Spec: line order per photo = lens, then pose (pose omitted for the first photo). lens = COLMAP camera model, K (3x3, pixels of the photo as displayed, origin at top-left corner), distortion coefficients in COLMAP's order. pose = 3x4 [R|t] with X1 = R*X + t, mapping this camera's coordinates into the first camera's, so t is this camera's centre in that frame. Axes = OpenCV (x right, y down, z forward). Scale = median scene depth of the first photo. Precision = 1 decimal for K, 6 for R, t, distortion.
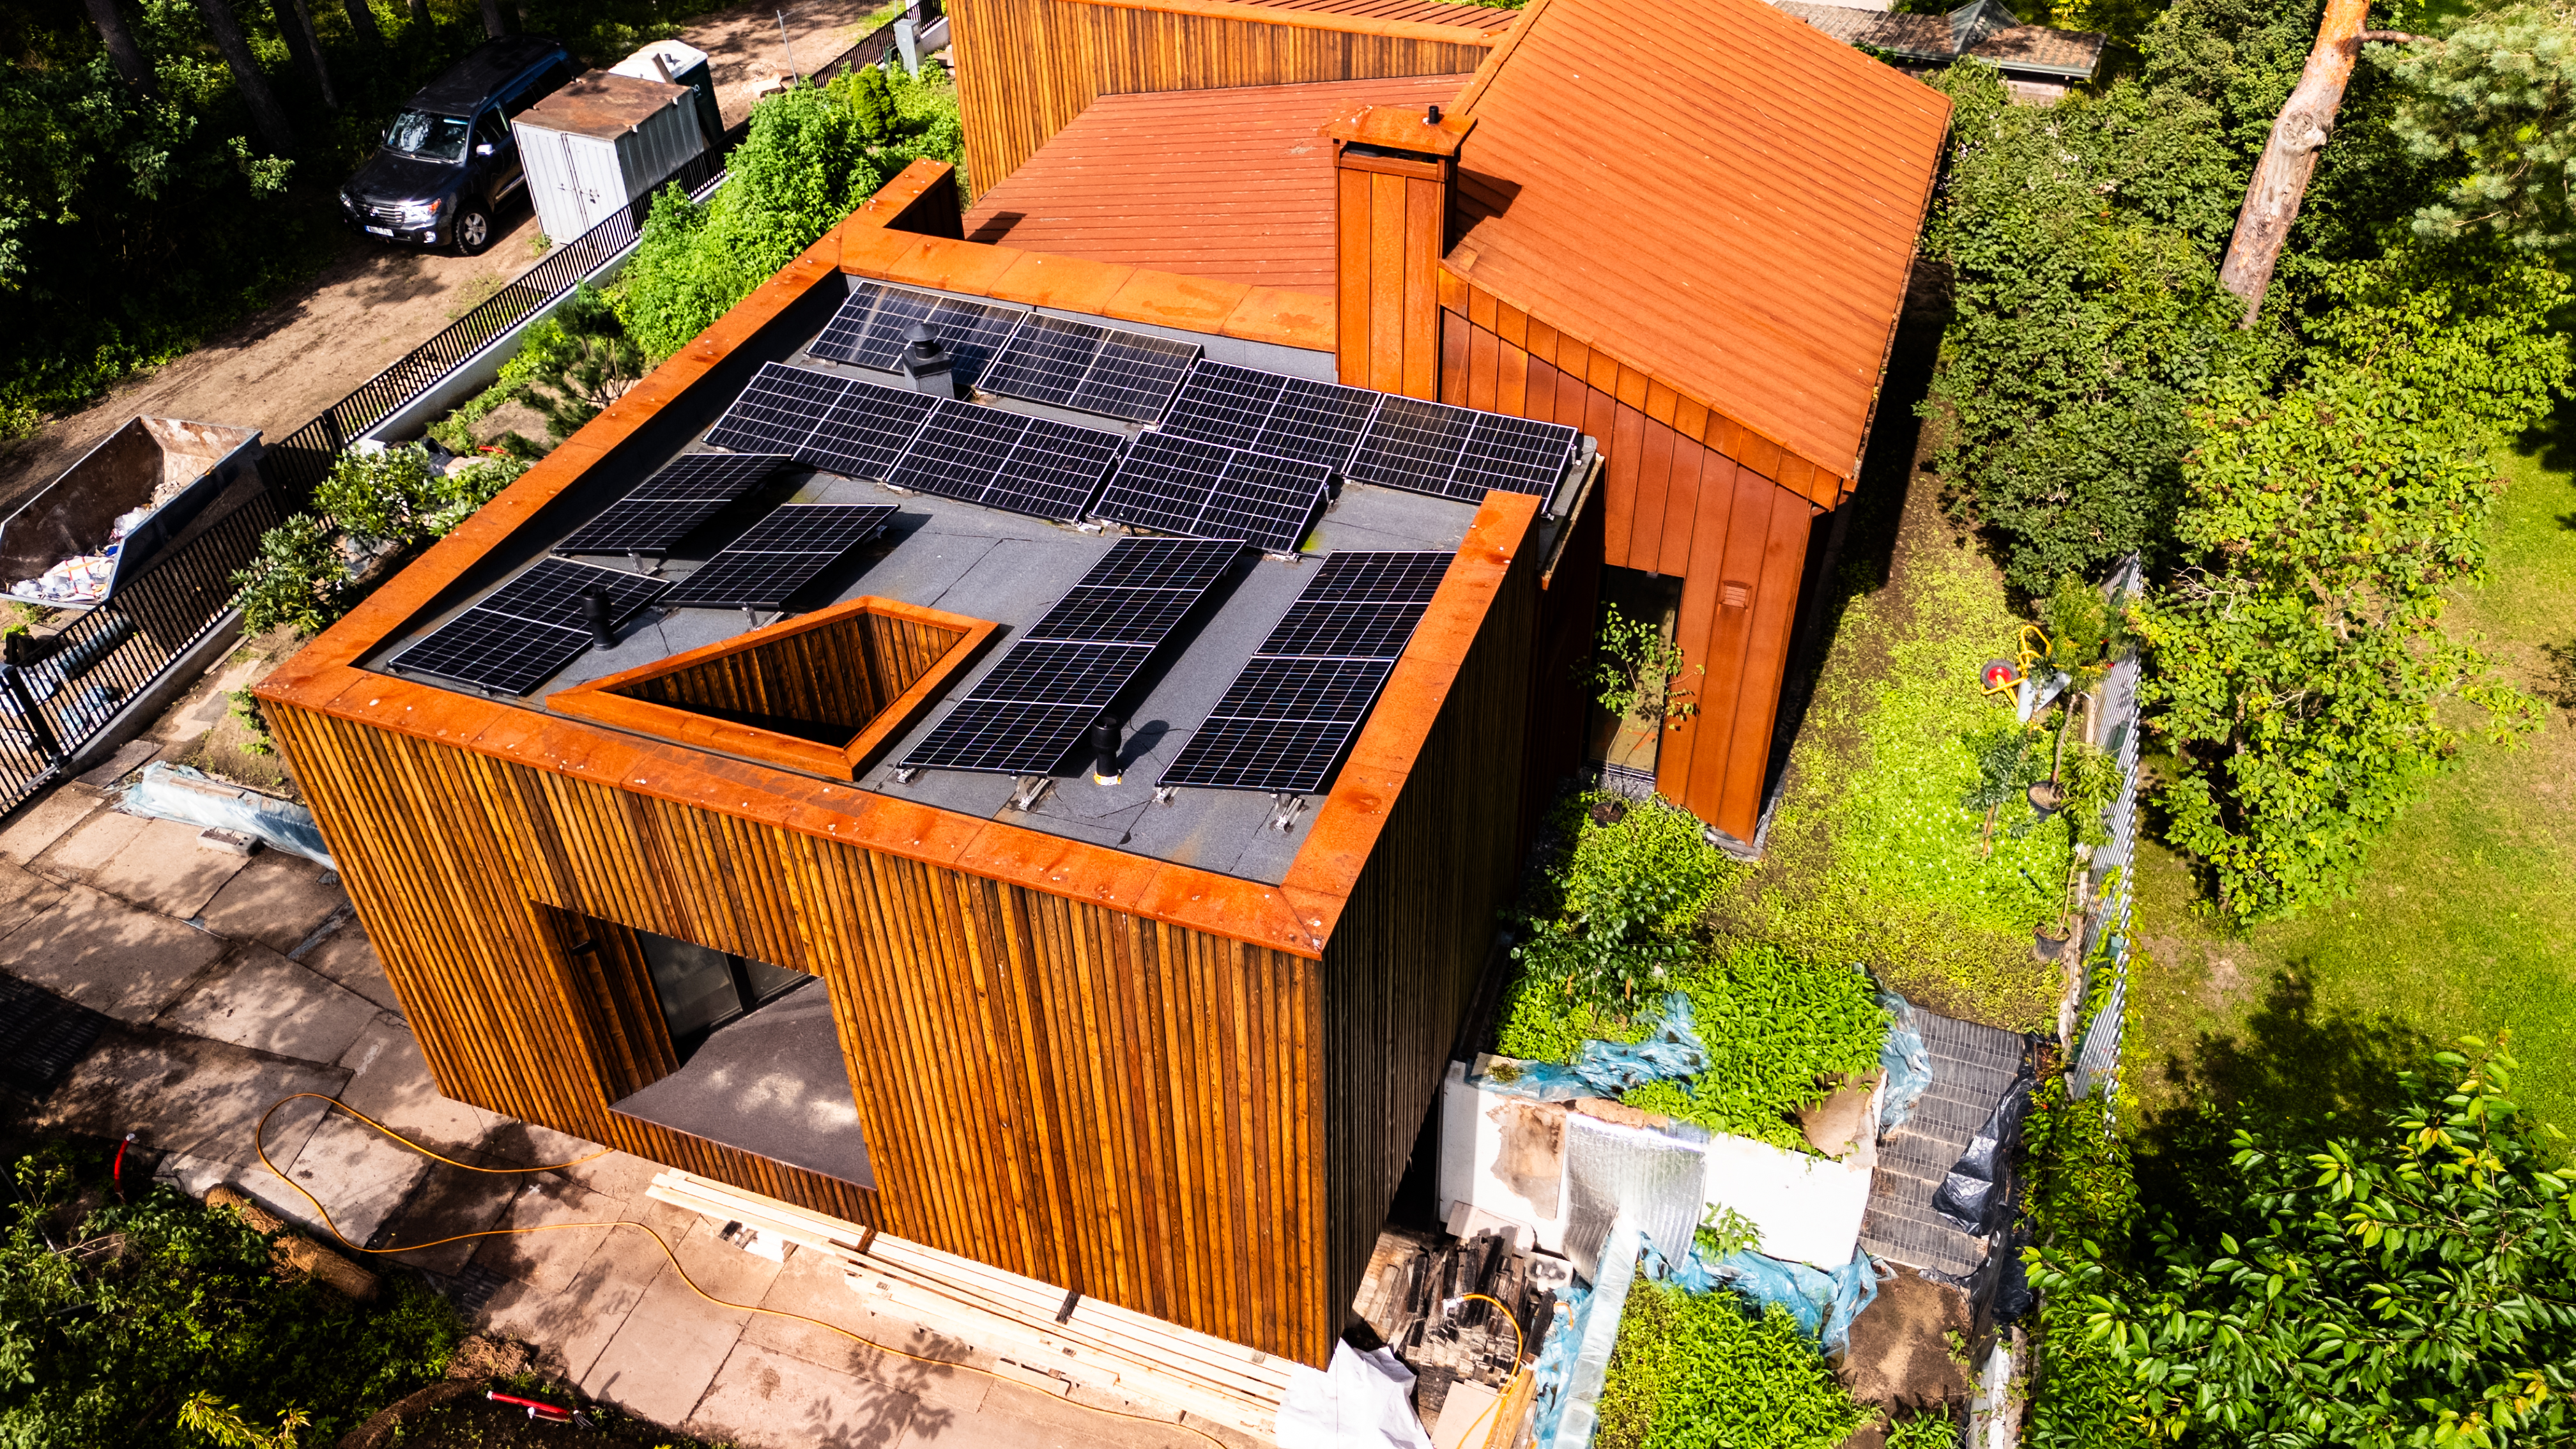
lens RADIAL K [[1928.7, 0, 1267.8], [0, 1928.7, 726.7], [0, 0, 1]] dist [0.050834, -0.056284]
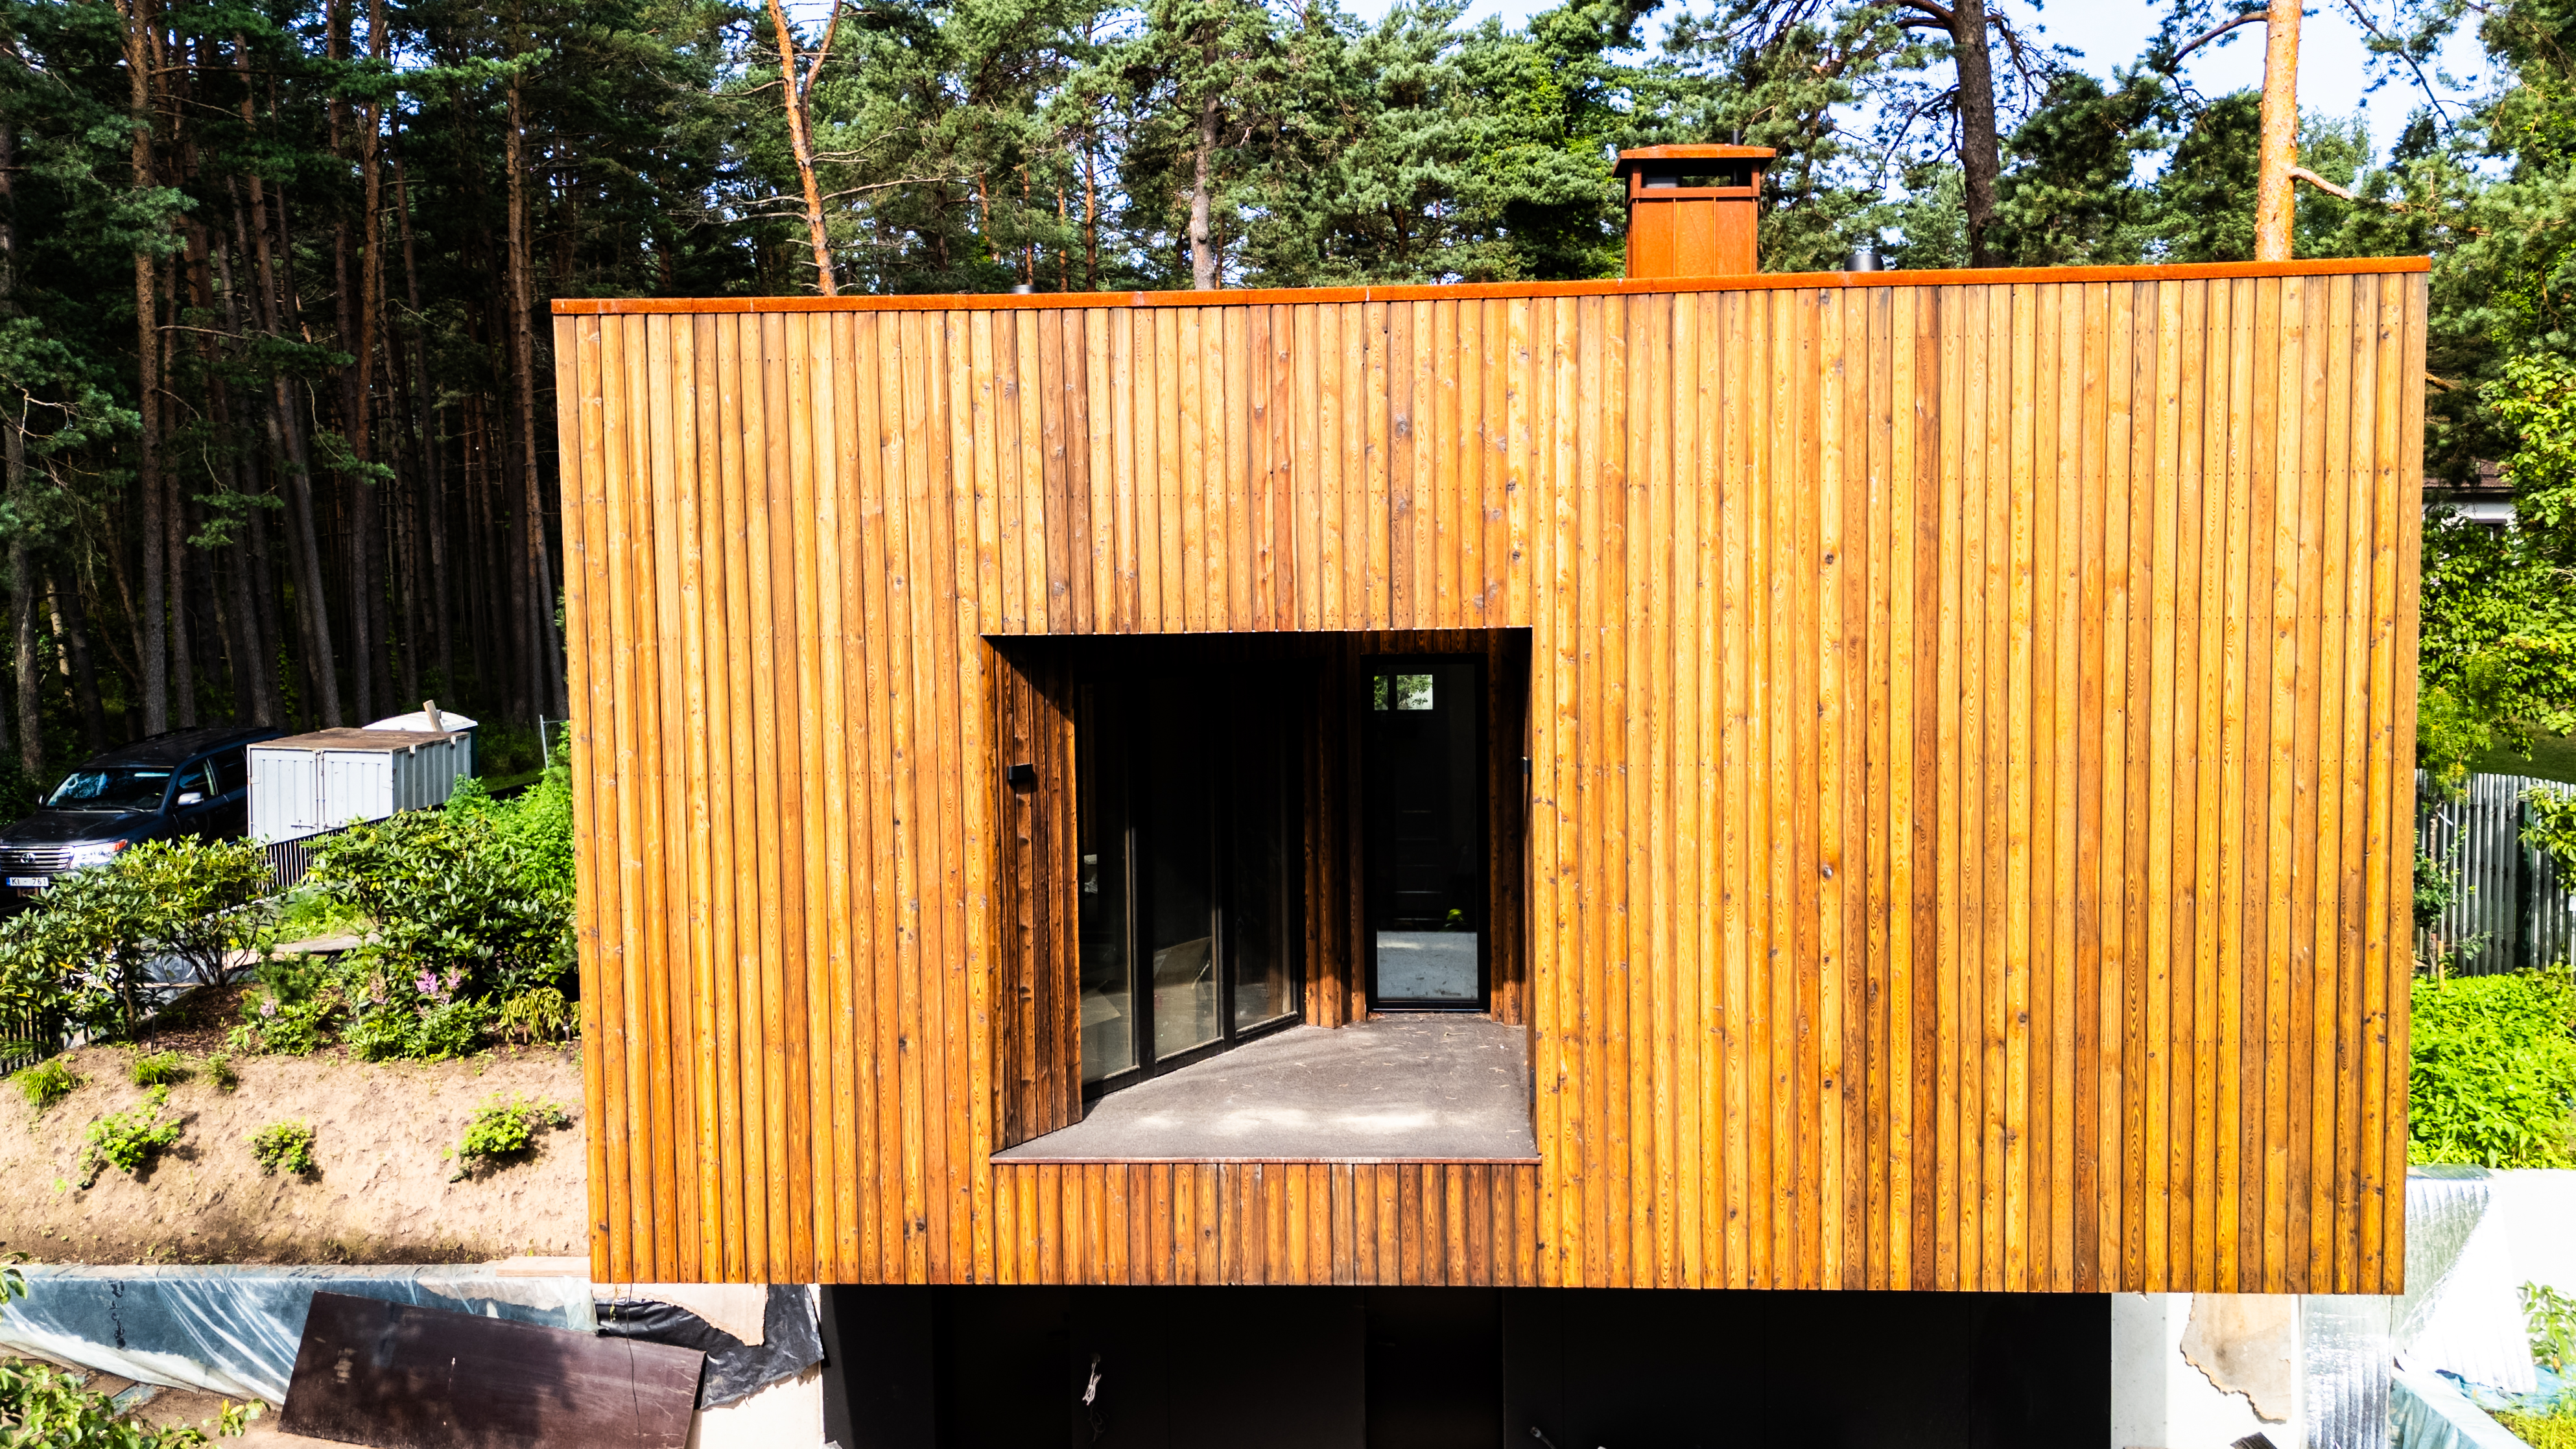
lens RADIAL K [[1928.6, 0, 1274.2], [0, 1928.6, 699.8], [0, 0, 1]] dist [0.050834, -0.056284]
pose [[0.954589, -0.004781, 0.297889, -0.387328], [0.178556, 0.809582, -0.559191, 0.377326], [-0.238492, 0.586987, 0.773672, 0.431565]]
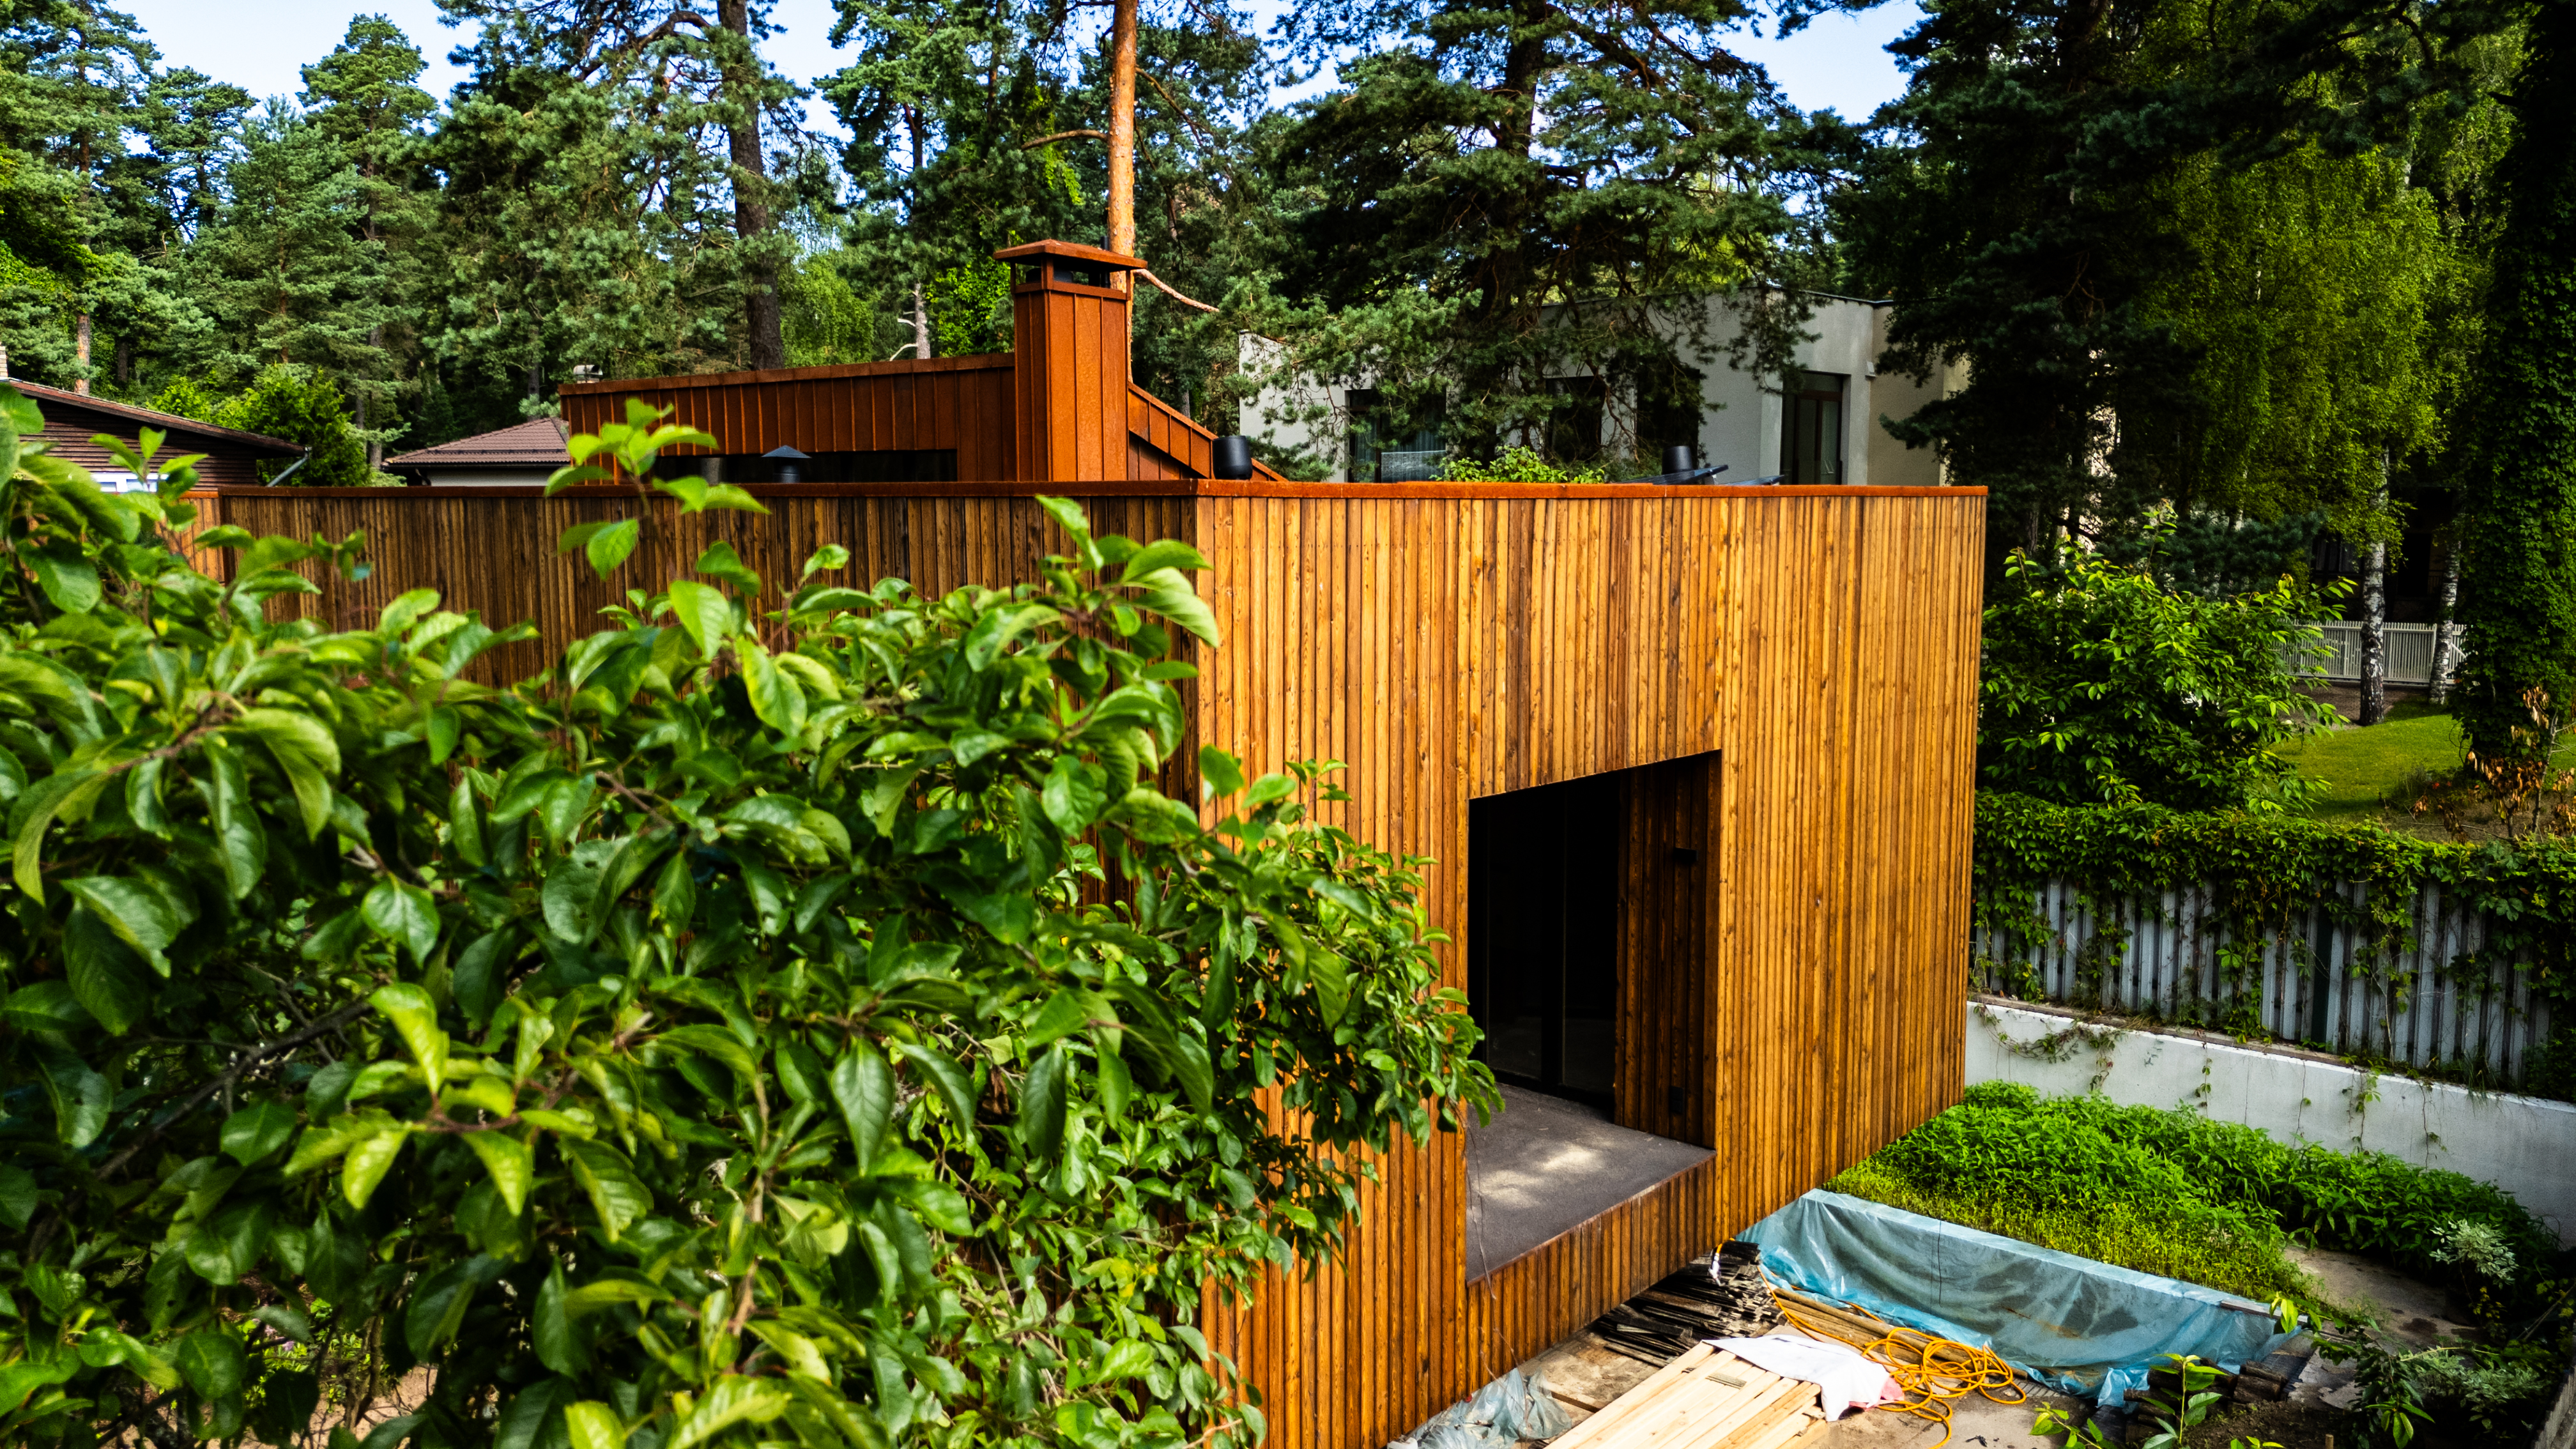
lens RADIAL K [[1928.7, 0, 1294.5], [0, 1928.7, 717.2], [0, 0, 1]] dist [0.050834, -0.056284]
pose [[0.353452, -0.076631, 0.932309, -0.818147], [0.589437, 0.792141, -0.158354, 0.111445], [-0.726386, 0.605508, 0.325153, 0.671610]]
